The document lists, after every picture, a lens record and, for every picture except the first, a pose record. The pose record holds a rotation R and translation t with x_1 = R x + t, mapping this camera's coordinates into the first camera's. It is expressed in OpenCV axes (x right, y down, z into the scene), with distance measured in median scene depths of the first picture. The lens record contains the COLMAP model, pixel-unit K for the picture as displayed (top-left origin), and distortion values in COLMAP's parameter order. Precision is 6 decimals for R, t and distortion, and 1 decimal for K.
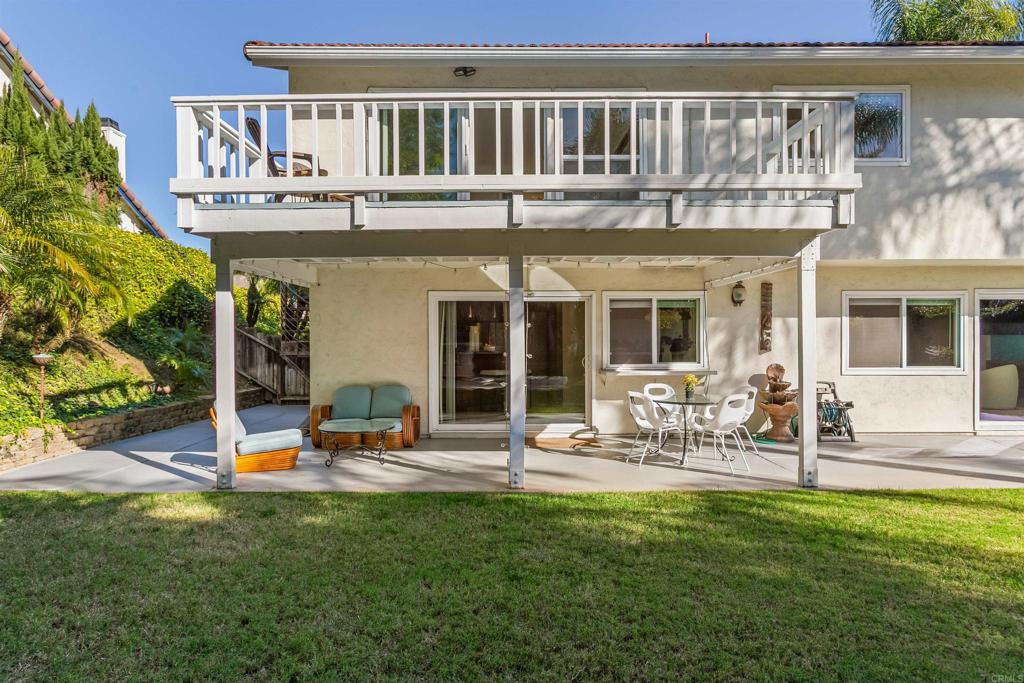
lens RADIAL K [[609.8, 0, 511.7], [0, 609.8, 341.5], [0, 0, 1]] dist [-0.007654, -0.000351]
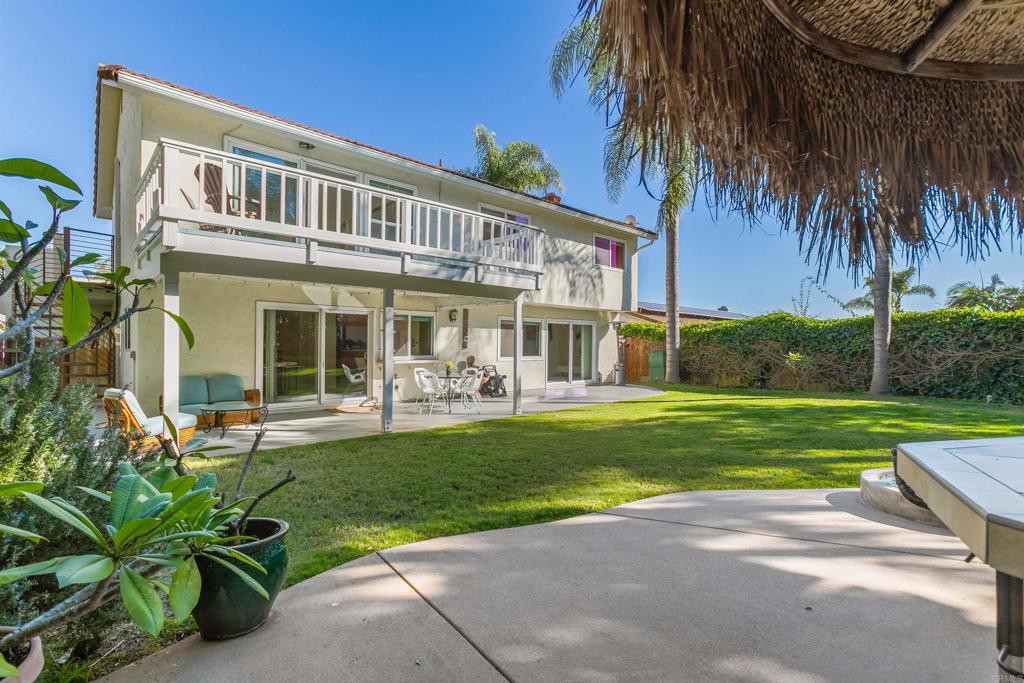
lens RADIAL K [[497.7, 0, 512.5], [0, 497.7, 342.3], [0, 0, 1]] dist [0.000175, 0.000074]
pose [[0.725574, 0.009600, 0.688077, -0.494925], [-0.010189, 0.999943, -0.003207, 0.002185], [-0.688069, -0.004684, 0.725630, -0.142265]]
